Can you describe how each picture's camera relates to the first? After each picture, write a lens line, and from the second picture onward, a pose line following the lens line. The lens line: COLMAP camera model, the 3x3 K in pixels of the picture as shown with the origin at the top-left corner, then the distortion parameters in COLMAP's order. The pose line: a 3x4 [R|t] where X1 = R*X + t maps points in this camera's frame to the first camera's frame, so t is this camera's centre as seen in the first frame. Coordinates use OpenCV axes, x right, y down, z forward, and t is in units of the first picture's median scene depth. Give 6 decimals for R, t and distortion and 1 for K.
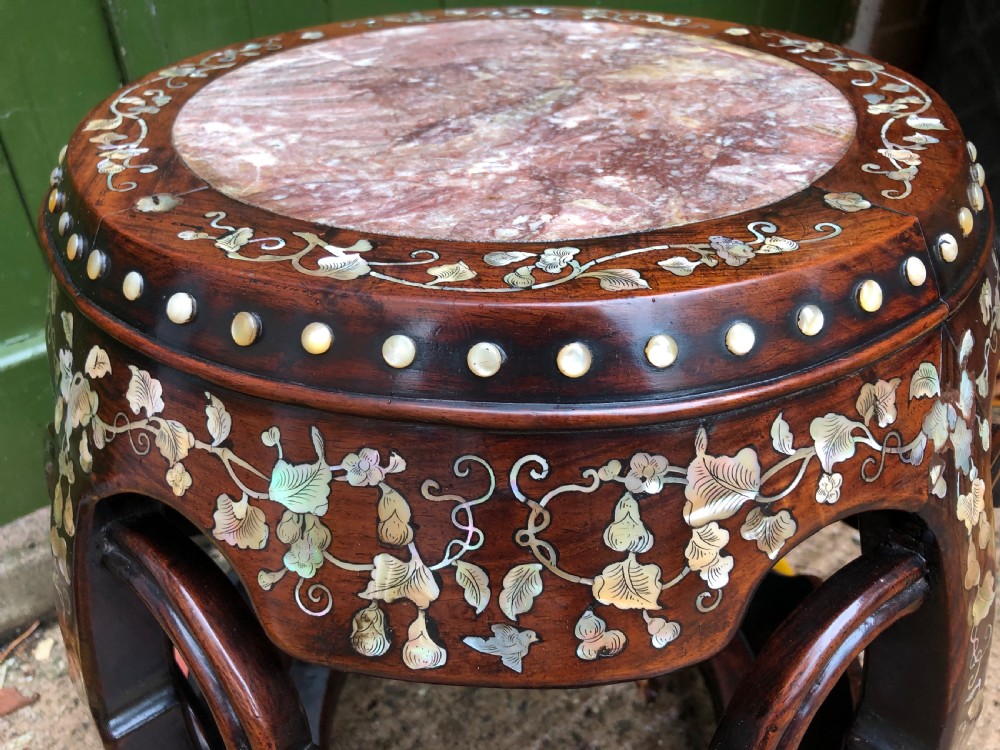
lens RADIAL K [[824.5, 0, 502.2], [0, 824.5, 365.8], [0, 0, 1]] dist [0.058347, -0.139189]
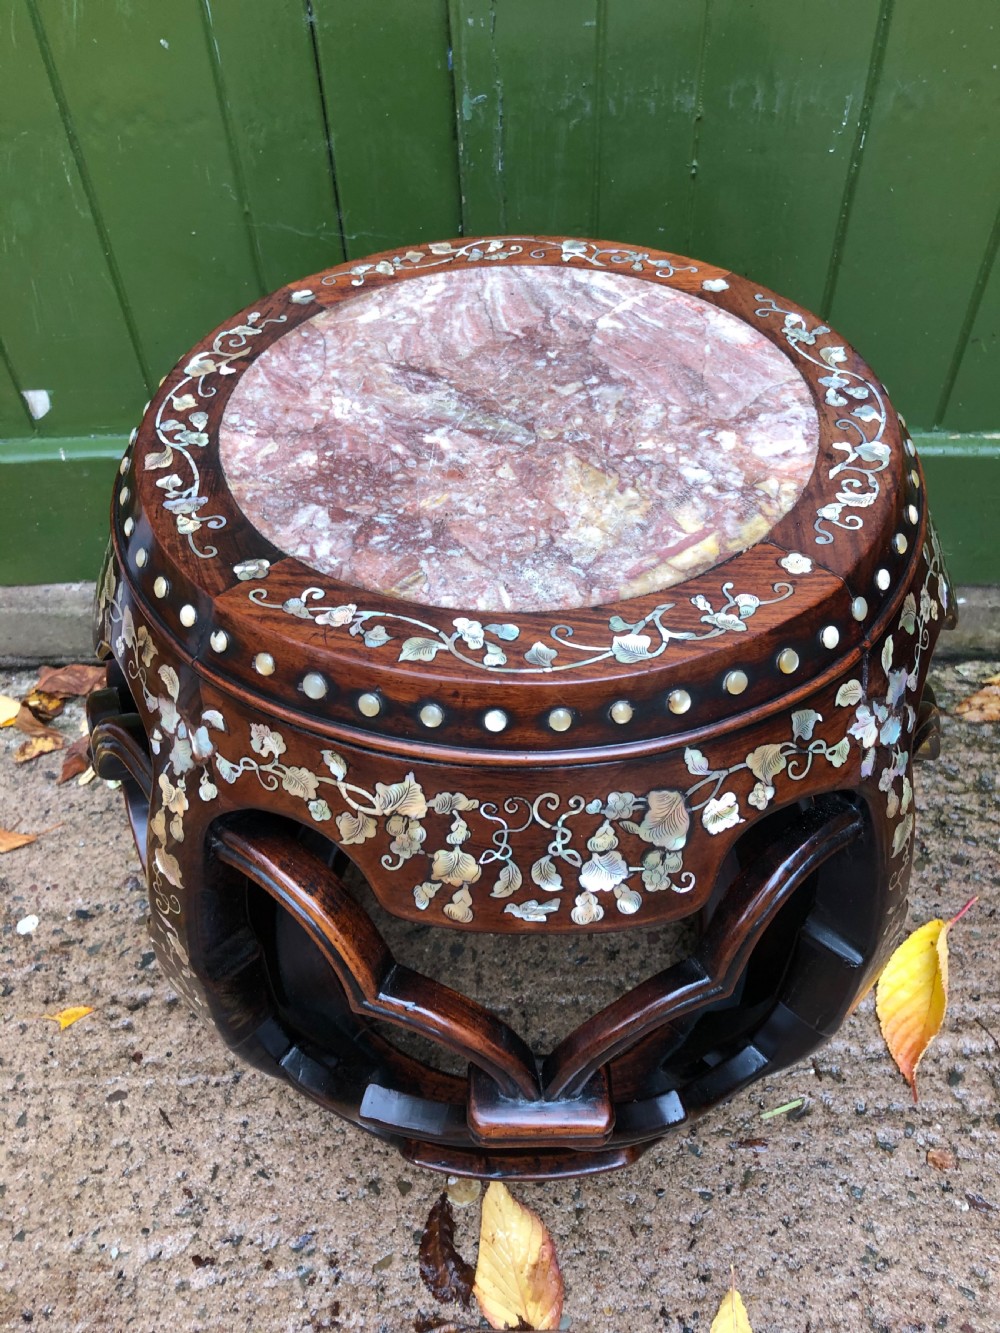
lens RADIAL K [[1093.0, 0, 491.7], [0, 1093.0, 661.2], [0, 0, 1]] dist [0.039581, -0.066335]
pose [[0.053528, 0.733852, -0.677197, 1.964452], [-0.552230, 0.586782, 0.592223, -1.538953], [0.831971, 0.342268, 0.436665, 0.717817]]
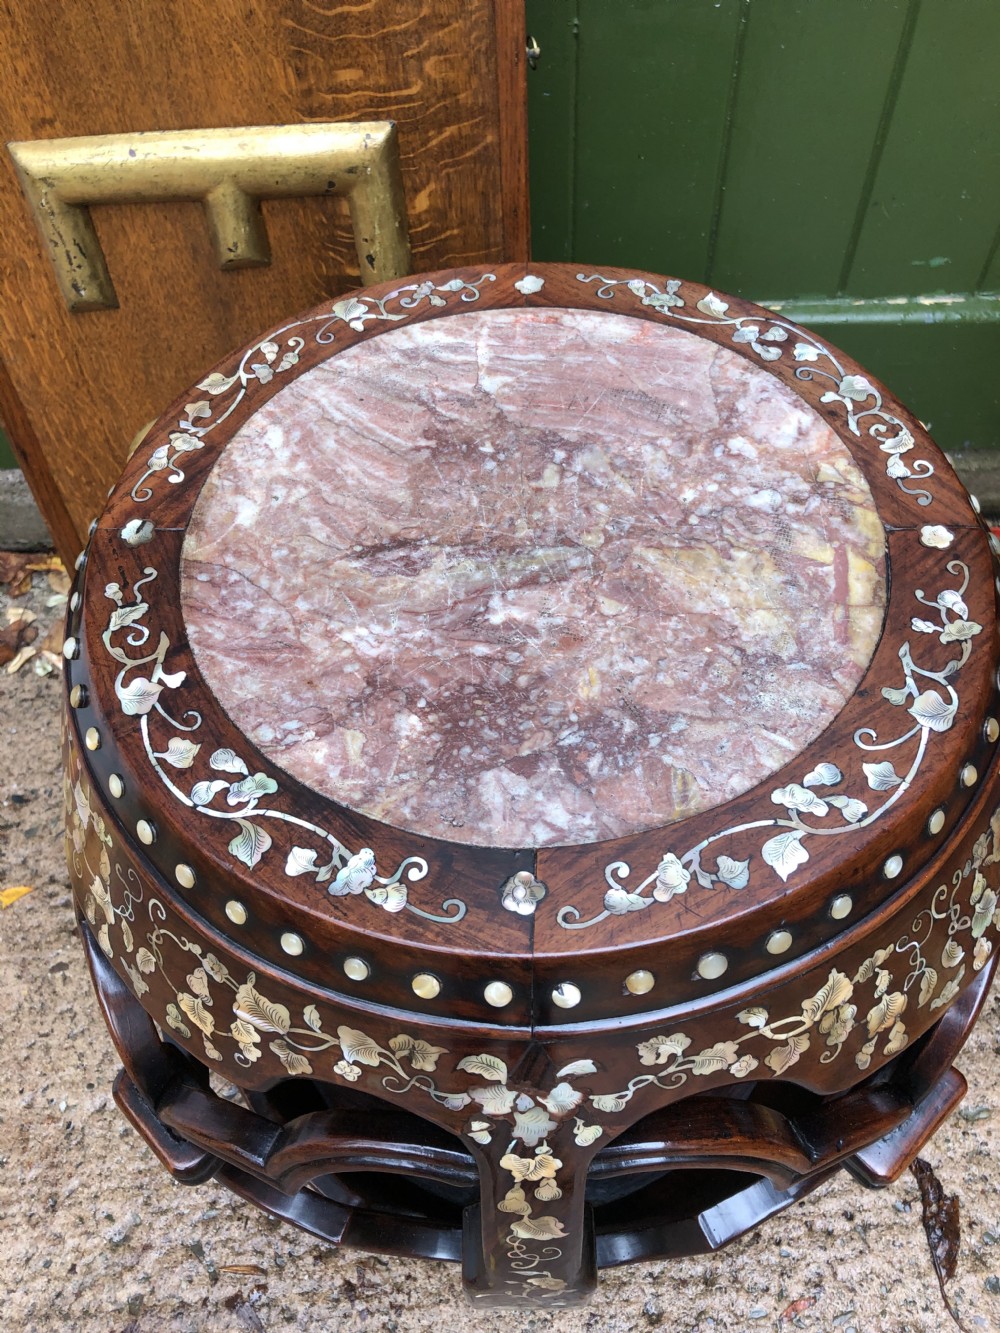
lens RADIAL K [[1093.0, 0, 491.7], [0, 1093.0, 661.2], [0, 0, 1]] dist [0.039581, -0.066335]
pose [[0.715602, 0.564037, -0.412039, 0.906982], [-0.377246, 0.808533, 0.451618, -1.181447], [0.587876, -0.167739, 0.791369, -0.036663]]
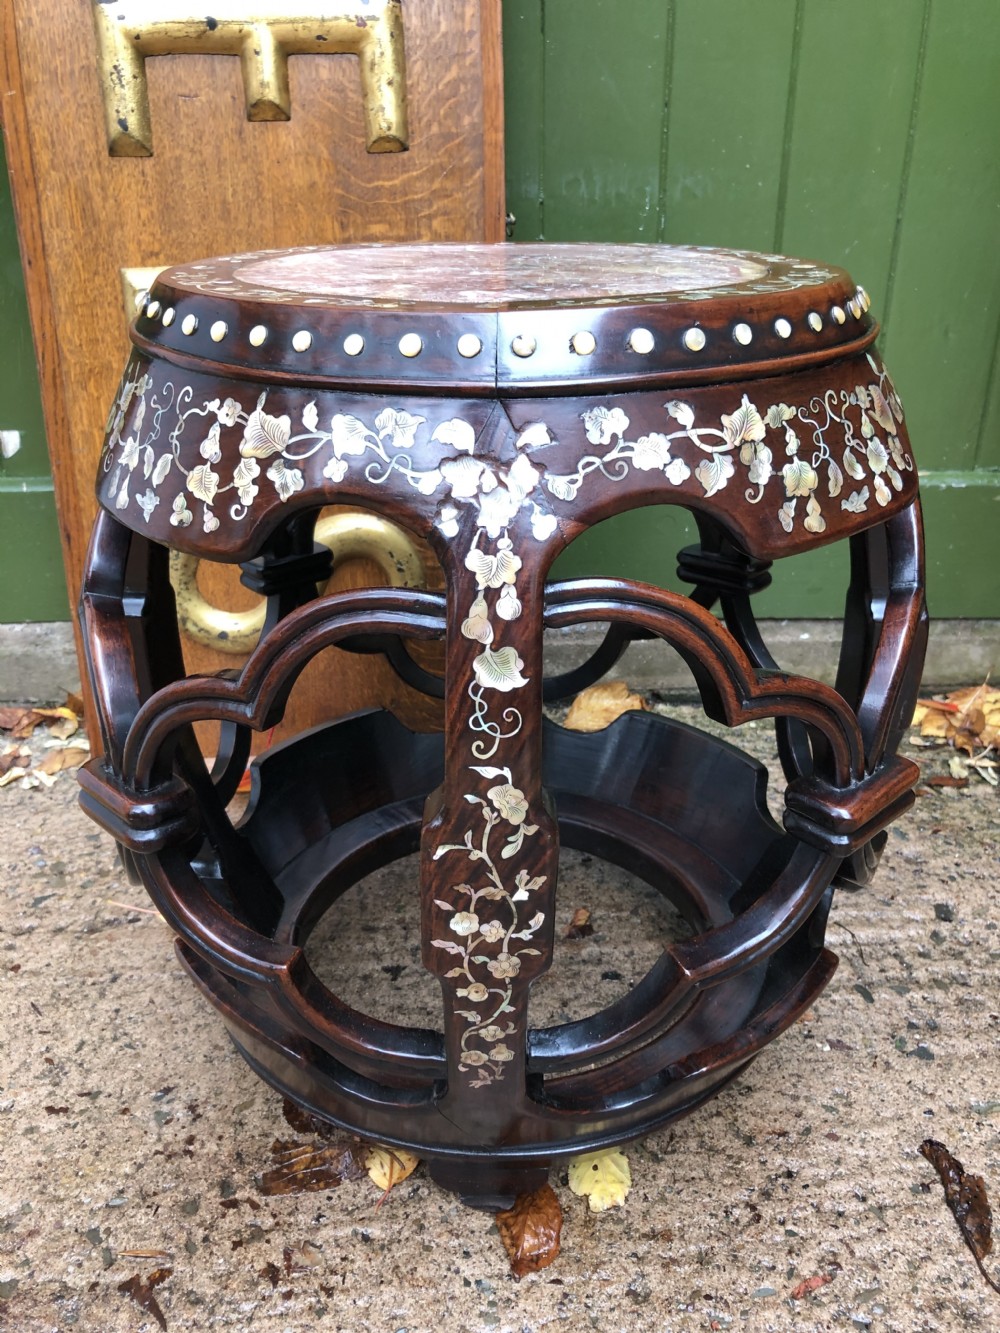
lens RADIAL K [[1086.5, 0, 500.4], [0, 1086.5, 664.2], [0, 0, 1]] dist [0.073585, -0.123720]
pose [[0.719173, 0.308010, -0.622832, 1.913792], [-0.403479, 0.914890, -0.013449, 0.375770], [0.565681, 0.260972, 0.782240, -0.191020]]
